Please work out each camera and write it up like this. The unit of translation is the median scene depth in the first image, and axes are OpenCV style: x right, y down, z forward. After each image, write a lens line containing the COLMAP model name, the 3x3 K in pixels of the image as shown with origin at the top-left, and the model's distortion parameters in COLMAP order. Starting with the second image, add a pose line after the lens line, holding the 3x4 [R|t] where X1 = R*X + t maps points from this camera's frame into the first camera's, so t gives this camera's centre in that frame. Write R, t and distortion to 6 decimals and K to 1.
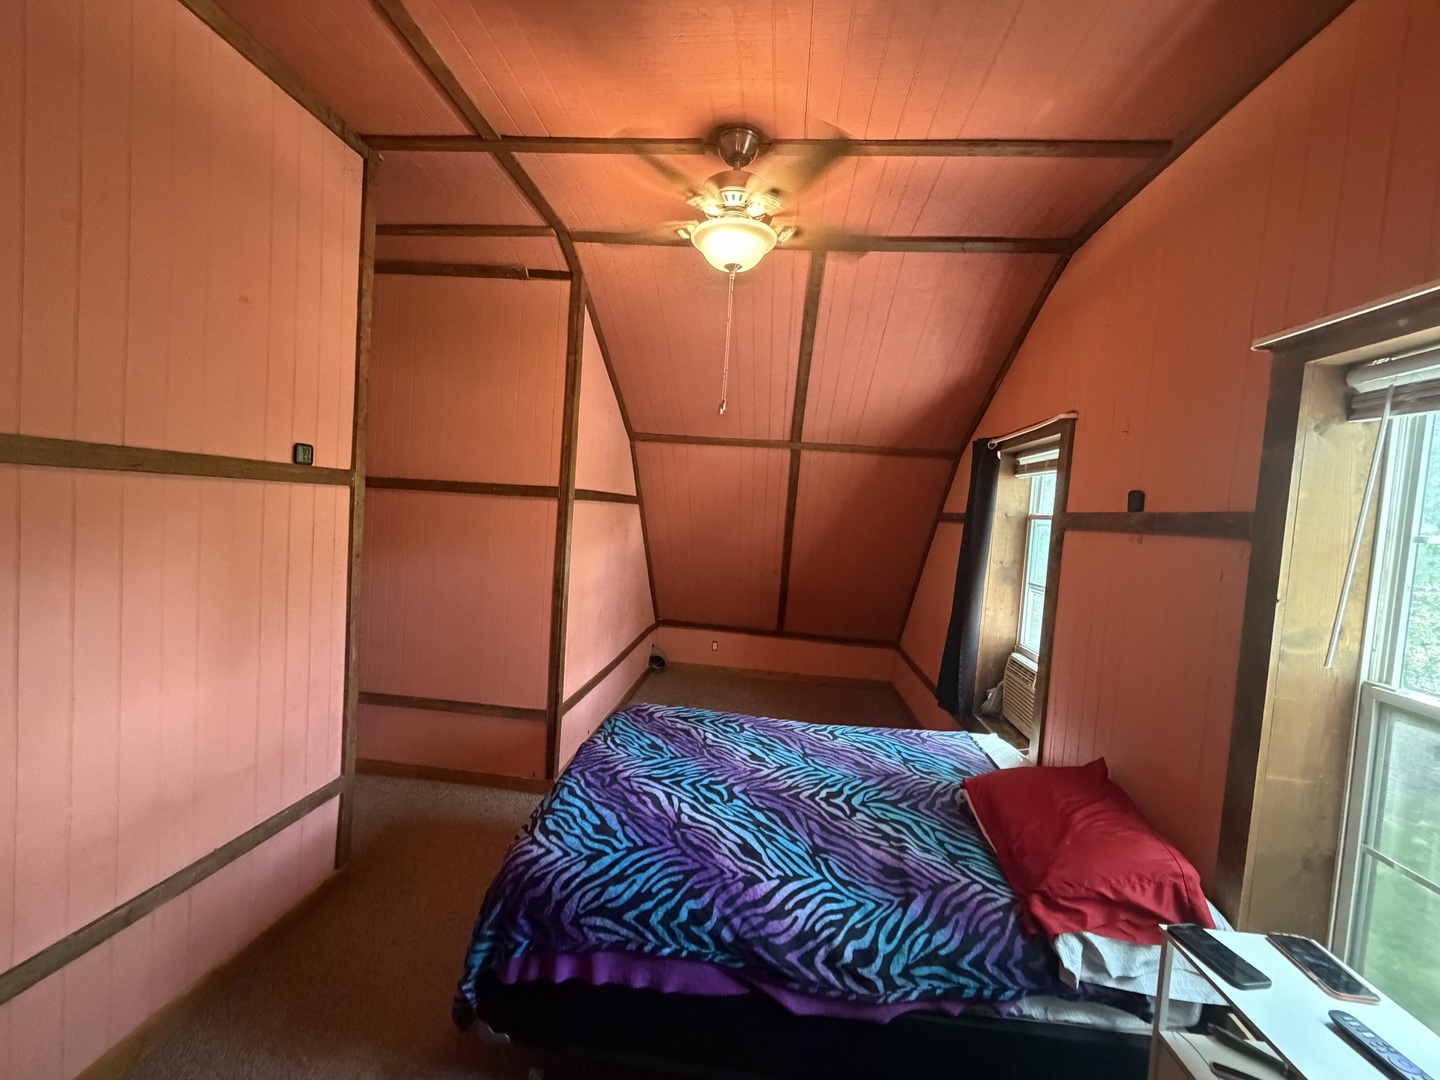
lens RADIAL K [[576.1, 0, 719.9], [0, 576.1, 538.7], [0, 0, 1]] dist [-0.001634, -0.000194]
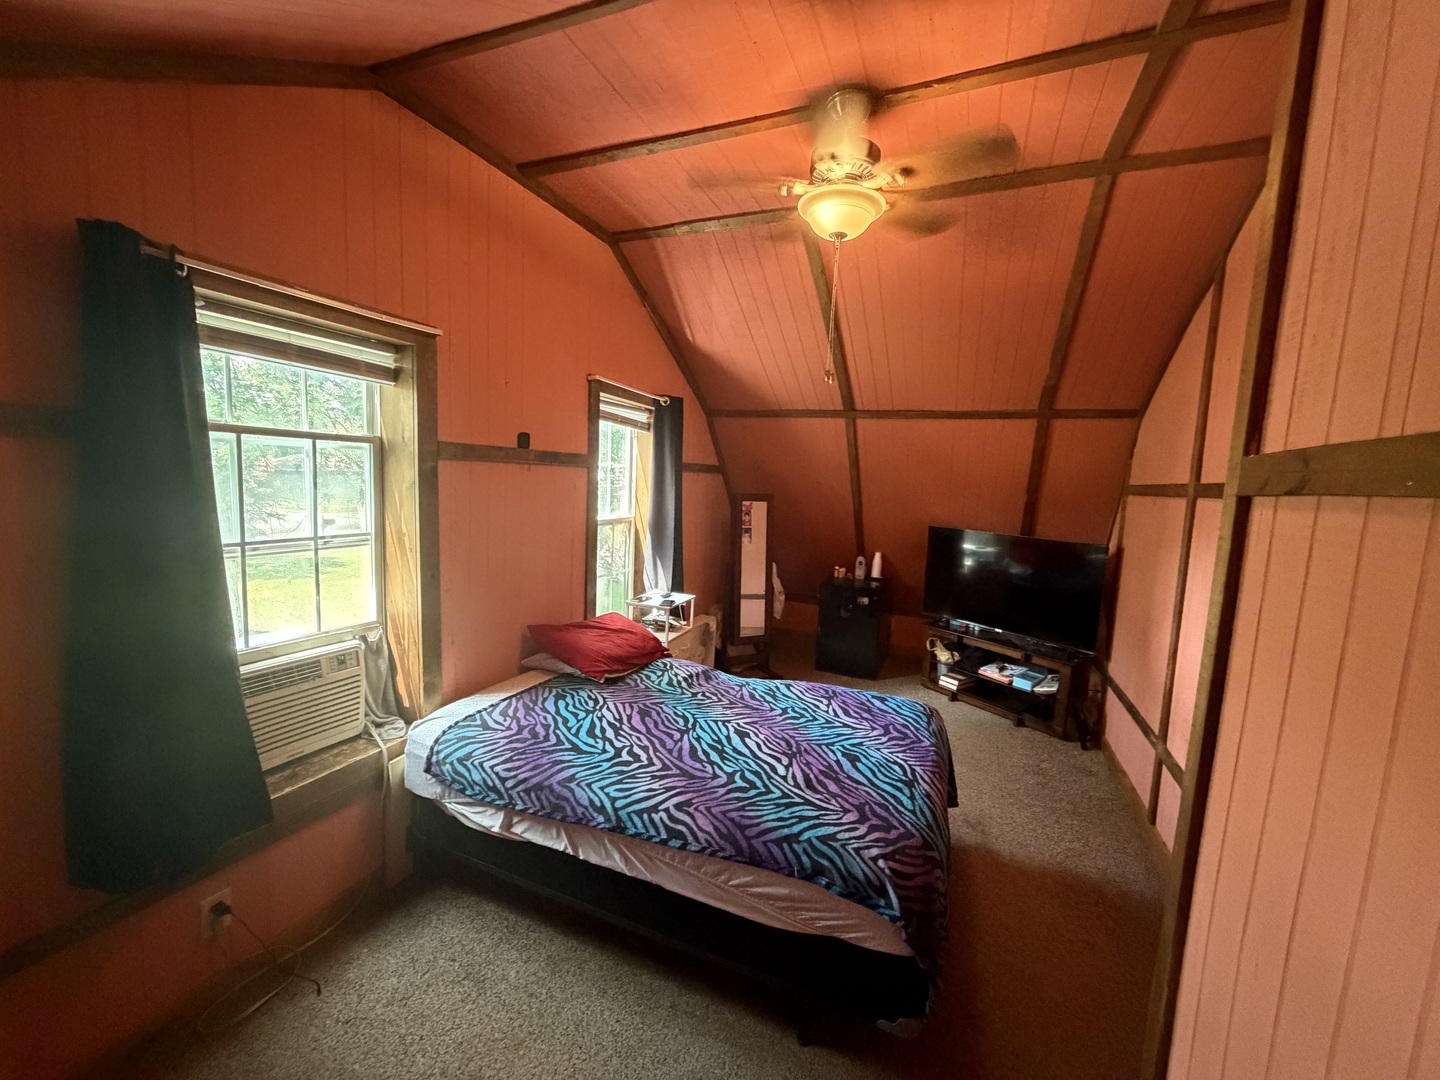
lens RADIAL K [[576.1, 0, 717.3], [0, 576.1, 540.6], [0, 0, 1]] dist [-0.001634, -0.000194]
pose [[-0.948486, -0.140871, 0.283777, -0.129141], [-0.092853, 0.979978, 0.176129, -0.103035], [-0.302907, 0.140707, -0.942576, 1.956579]]
